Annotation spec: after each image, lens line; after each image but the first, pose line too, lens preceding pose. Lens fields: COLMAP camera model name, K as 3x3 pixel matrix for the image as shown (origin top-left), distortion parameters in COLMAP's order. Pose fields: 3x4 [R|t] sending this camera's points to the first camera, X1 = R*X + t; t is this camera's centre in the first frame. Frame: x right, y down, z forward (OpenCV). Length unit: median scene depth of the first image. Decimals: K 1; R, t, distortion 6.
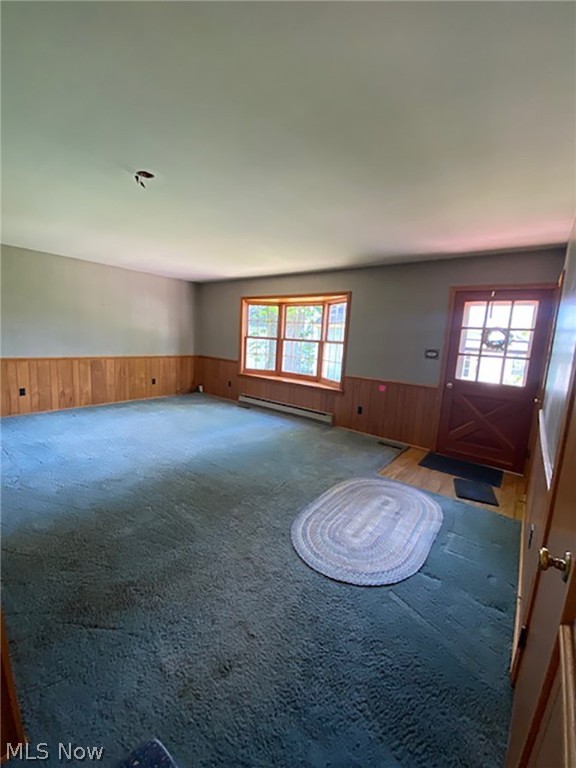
lens RADIAL K [[311.4, 0, 288.0], [0, 311.4, 384.0], [0, 0, 1]] dist [0.014353, -0.000071]
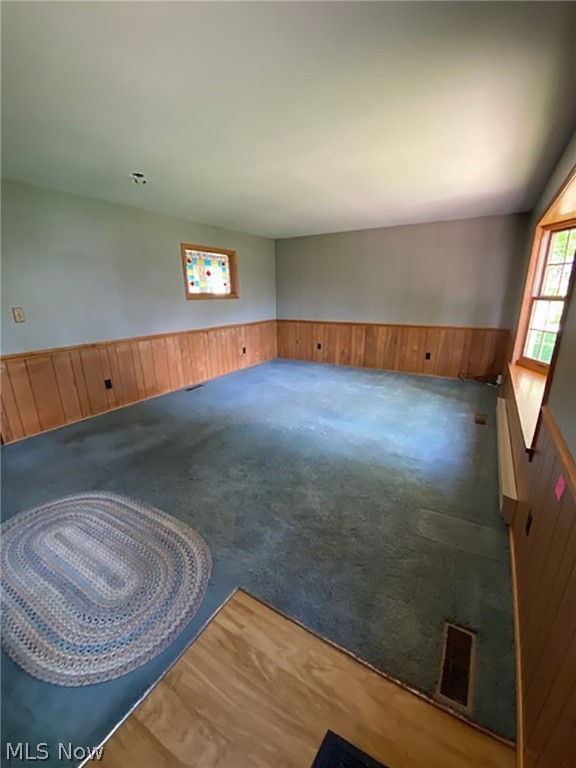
lens RADIAL K [[312.6, 0, 288.0], [0, 312.6, 384.0], [0, 0, 1]] dist [-0.020685, -0.000095]
pose [[0.113103, 0.226729, -0.967368, 0.418865], [-0.132575, 0.968353, 0.211460, -0.074102], [0.984699, 0.104332, 0.139583, 0.609357]]
